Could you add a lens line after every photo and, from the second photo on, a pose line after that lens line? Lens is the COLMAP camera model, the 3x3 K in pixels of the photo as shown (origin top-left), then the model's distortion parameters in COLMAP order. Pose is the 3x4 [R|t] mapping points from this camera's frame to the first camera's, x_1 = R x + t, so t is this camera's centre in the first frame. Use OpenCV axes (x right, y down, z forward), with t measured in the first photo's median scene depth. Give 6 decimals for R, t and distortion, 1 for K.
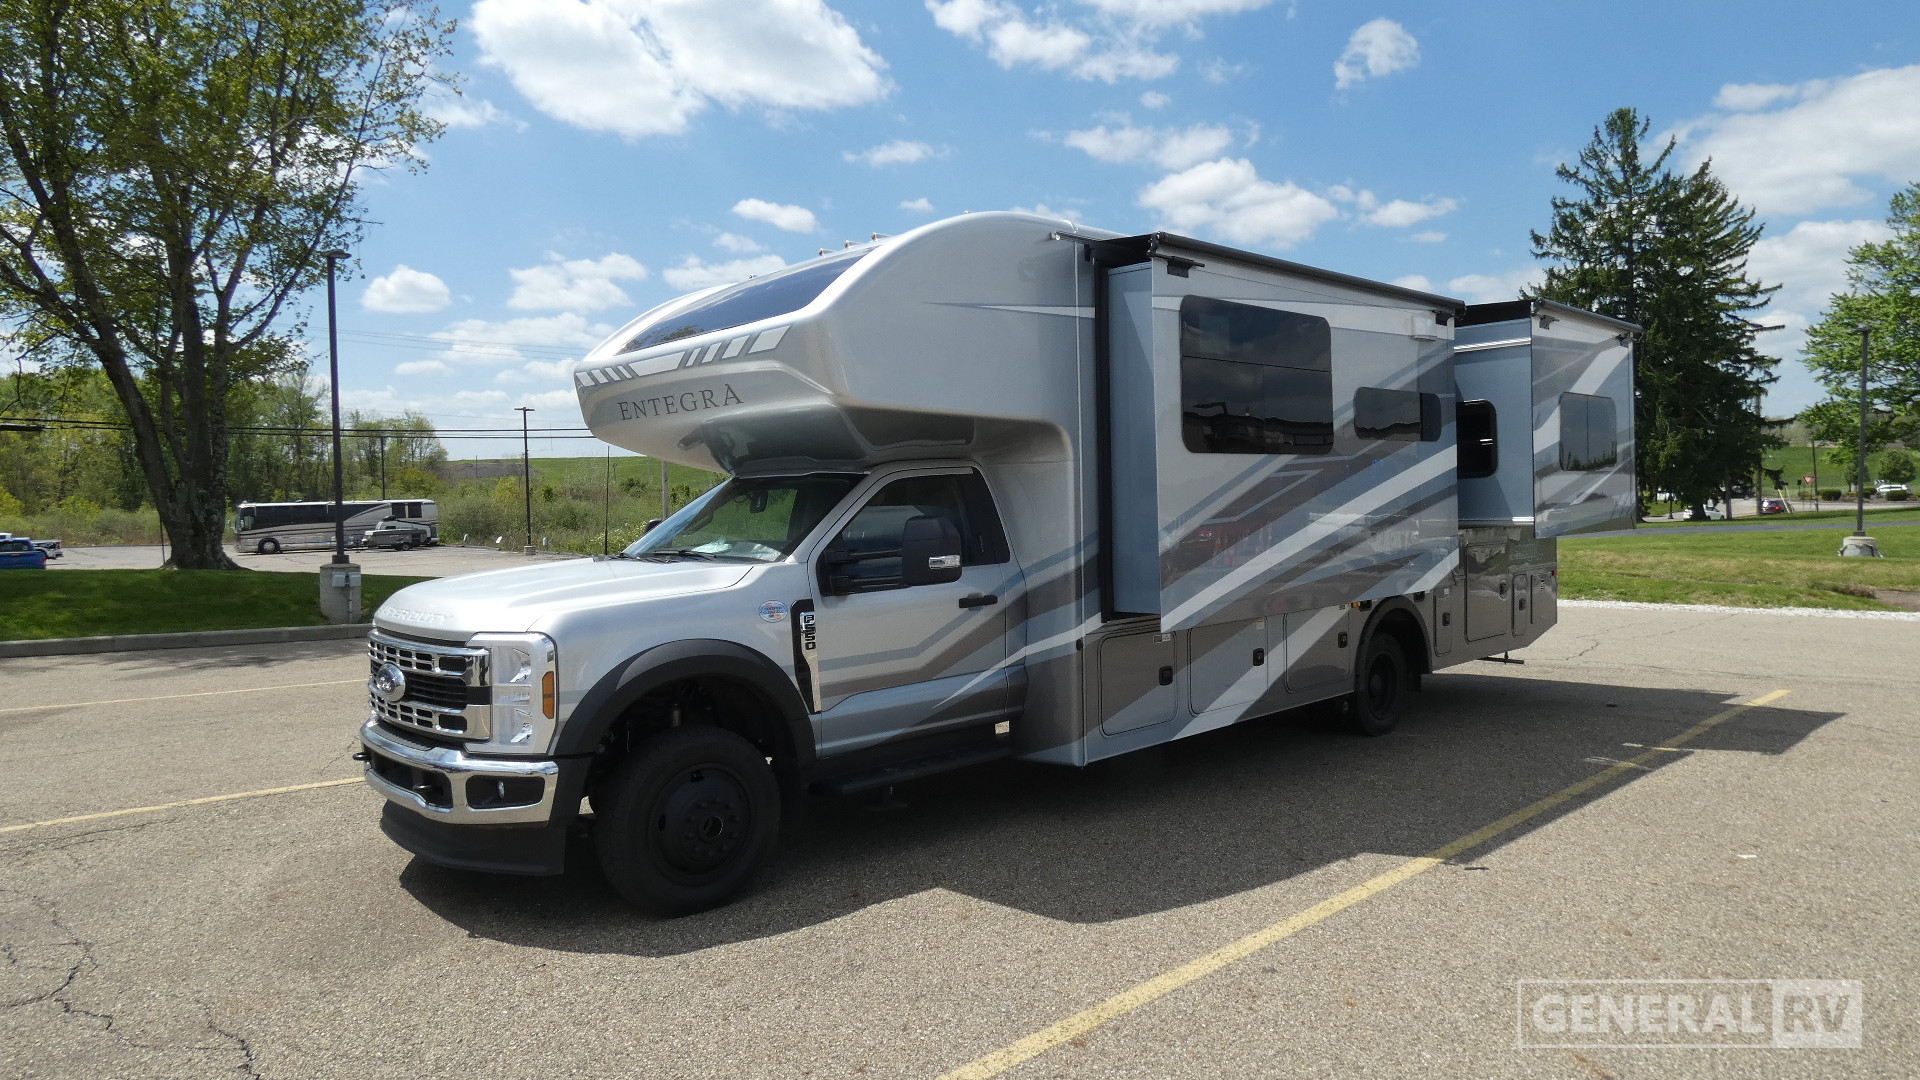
lens RADIAL K [[1138.9, 0, 959.8], [0, 1138.9, 534.8], [0, 0, 1]] dist [-0.006141, 0.000666]
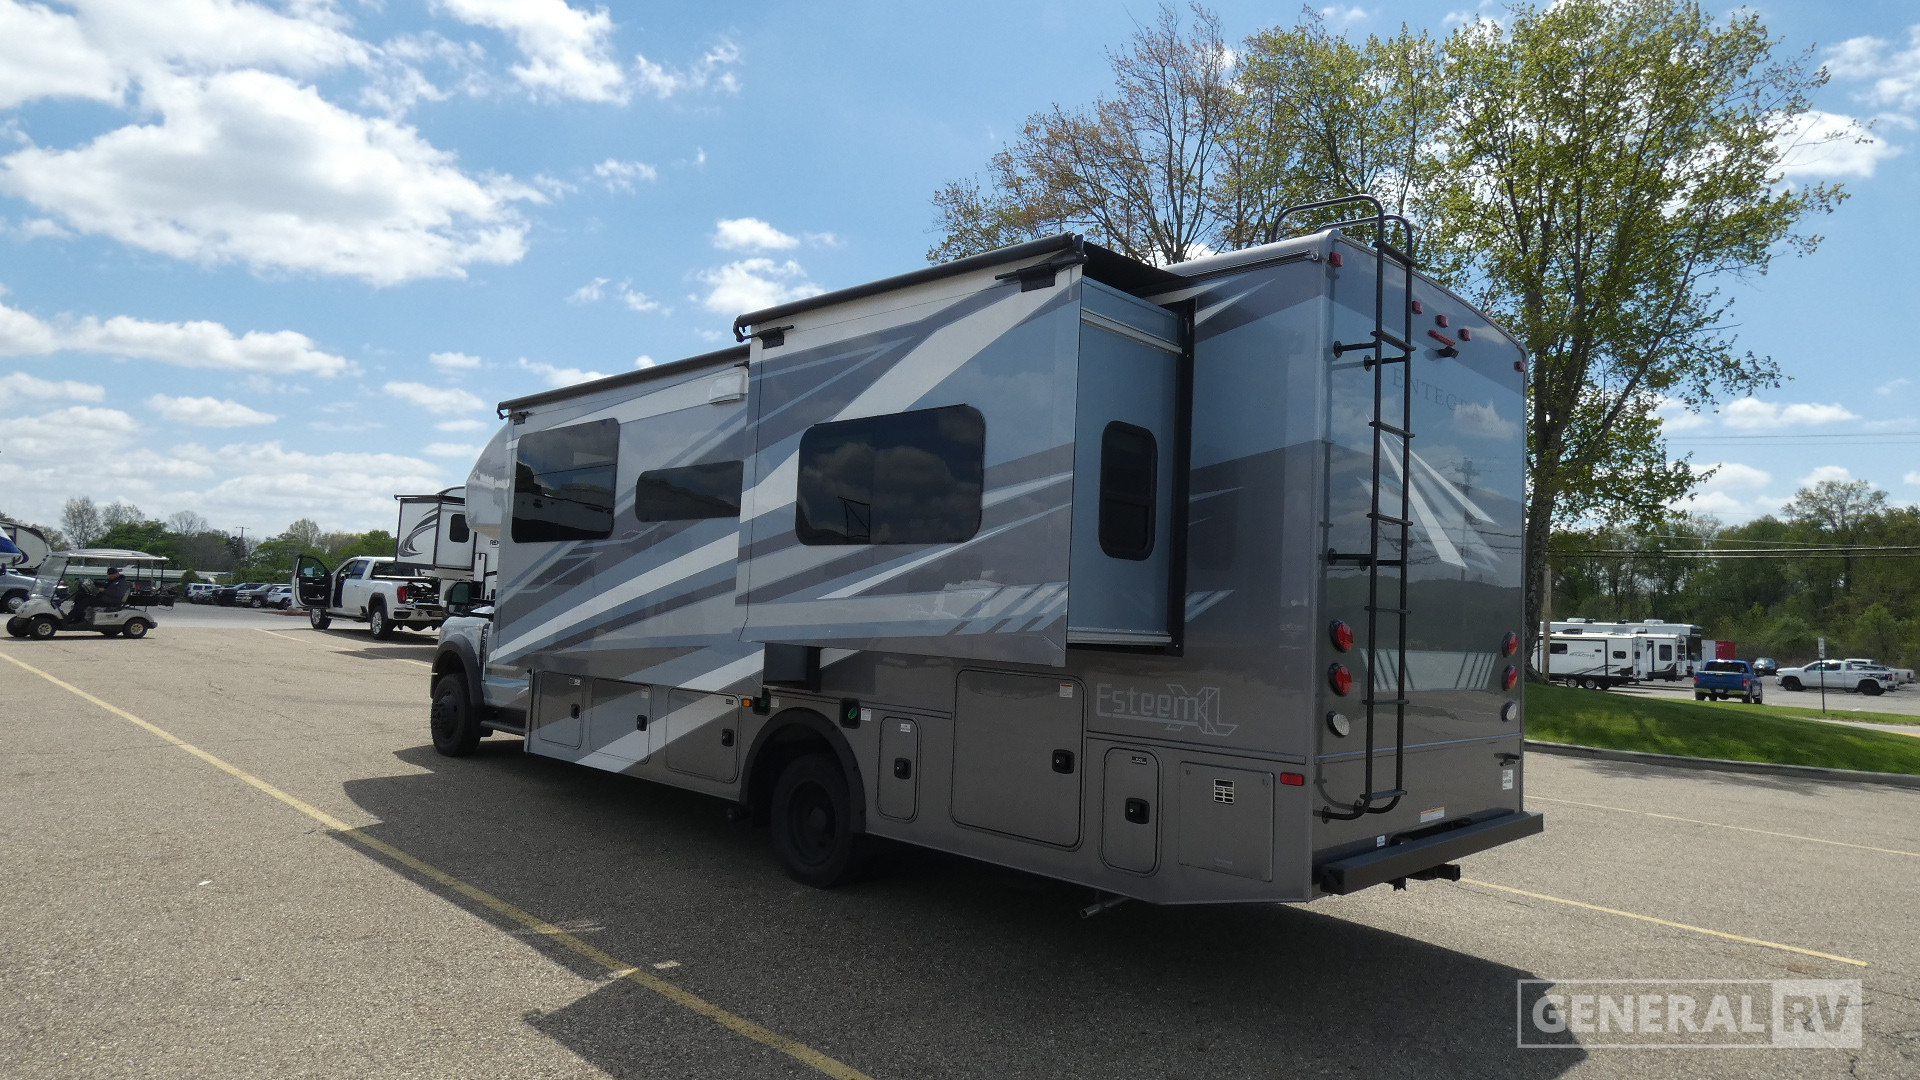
lens RADIAL K [[1138.9, 0, 965.9], [0, 1138.9, 543.0], [0, 0, 1]] dist [-0.006141, 0.000666]
pose [[0.064763, -0.039263, -0.997128, 1.410131], [-0.076273, 0.996108, -0.044177, -0.042922], [0.994981, 0.078915, 0.061517, 1.242791]]
